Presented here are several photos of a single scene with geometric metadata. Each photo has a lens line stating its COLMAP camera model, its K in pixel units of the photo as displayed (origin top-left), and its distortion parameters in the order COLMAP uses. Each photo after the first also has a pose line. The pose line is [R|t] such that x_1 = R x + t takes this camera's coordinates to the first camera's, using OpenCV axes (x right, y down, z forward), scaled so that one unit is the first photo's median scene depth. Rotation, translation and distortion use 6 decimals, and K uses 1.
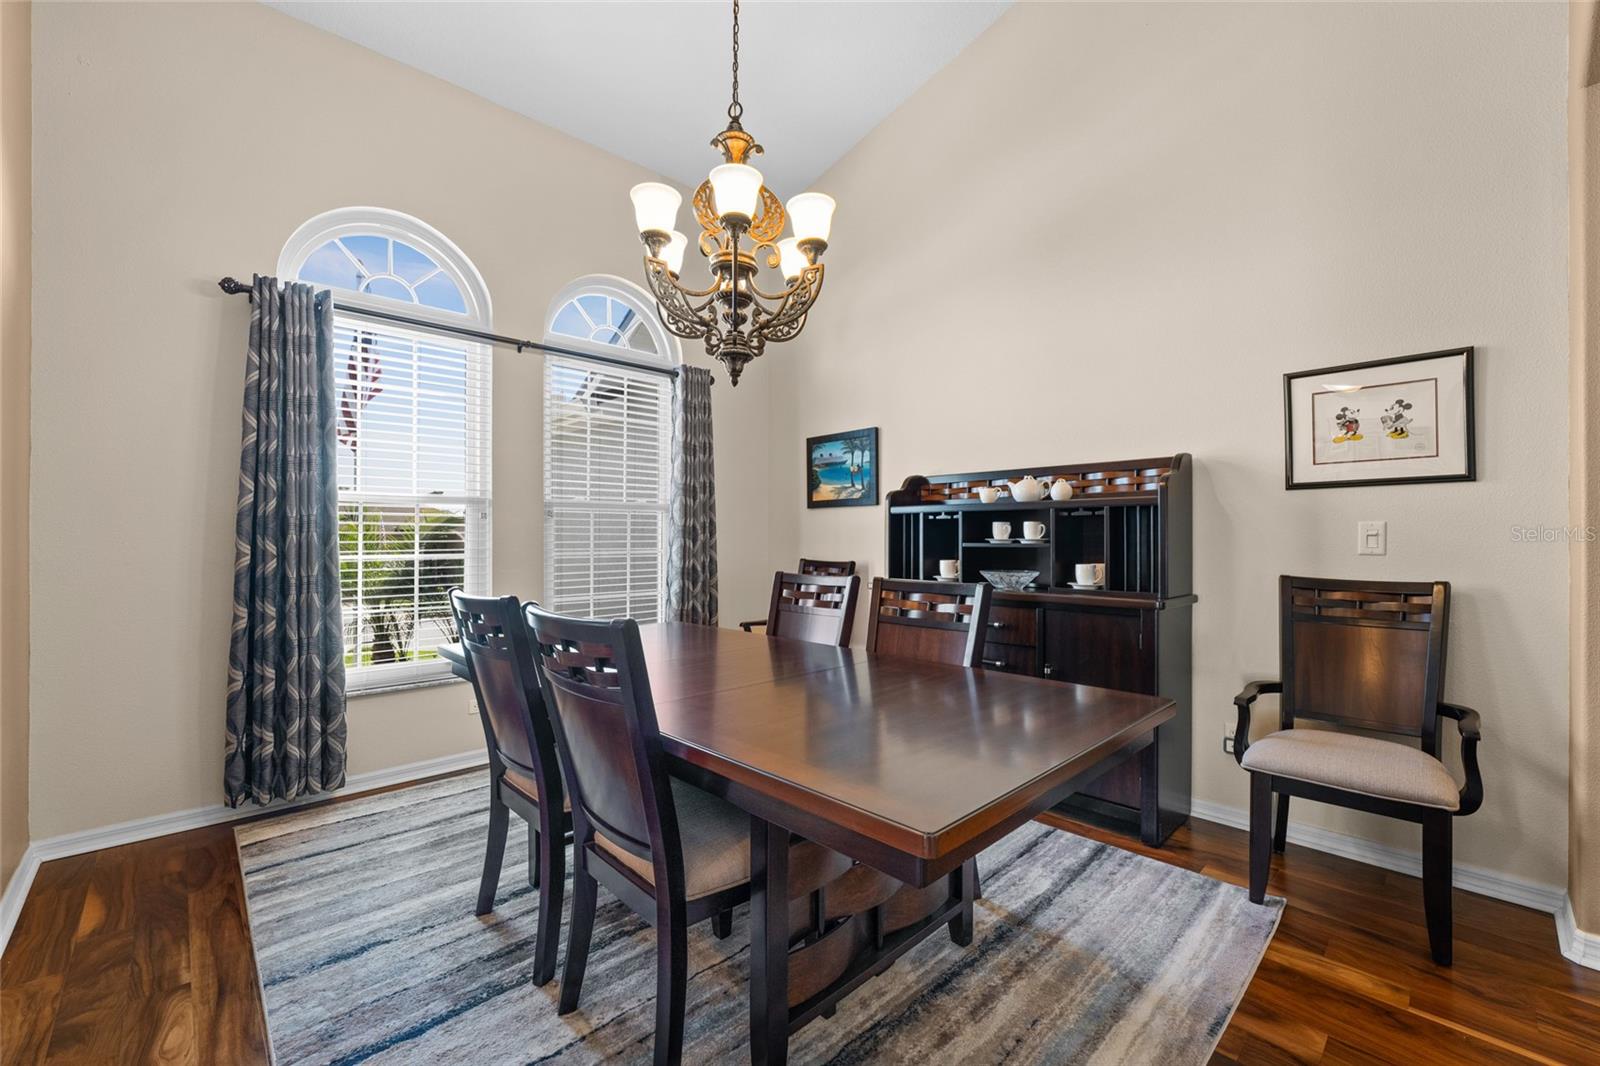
lens RADIAL K [[653.5, 0, 798.7], [0, 653.5, 535.2], [0, 0, 1]] dist [-0.011074, 0.000638]
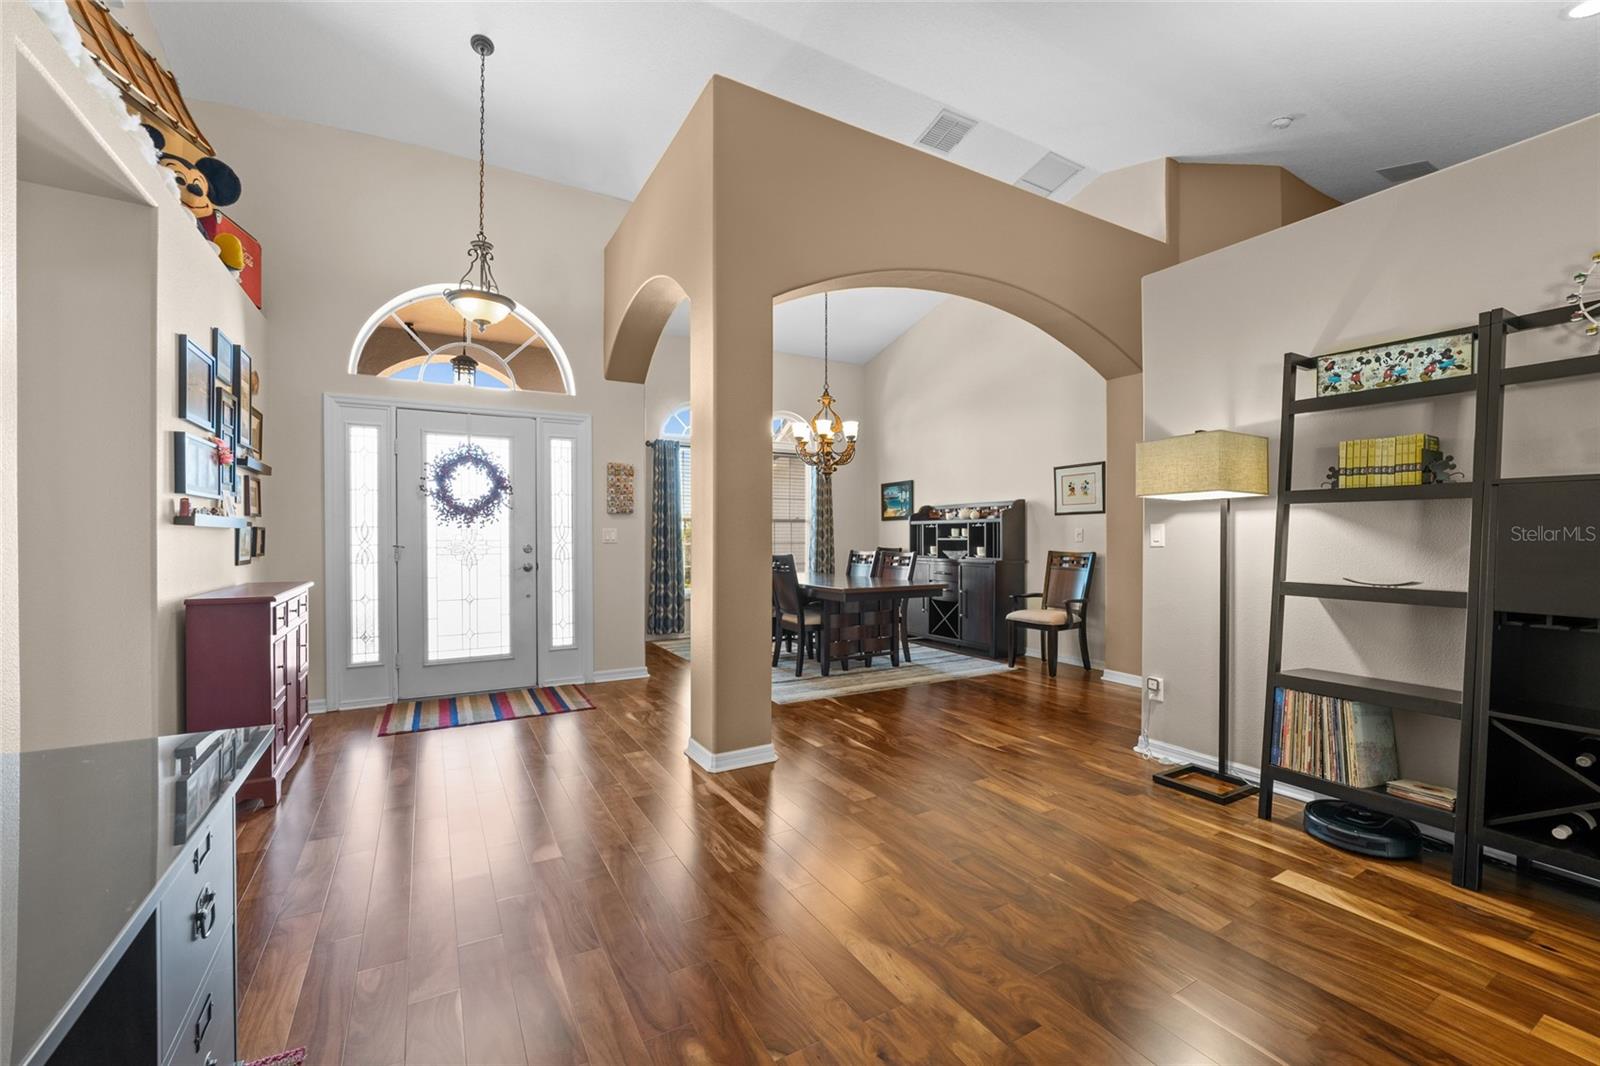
lens RADIAL K [[653.5, 0, 797.5], [0, 653.5, 535.6], [0, 0, 1]] dist [-0.011074, 0.000638]
pose [[0.970406, -0.002683, -0.241463, 0.306140], [0.003093, 0.999994, 0.001318, -0.001393], [0.241458, -0.002026, 0.970409, -1.182682]]
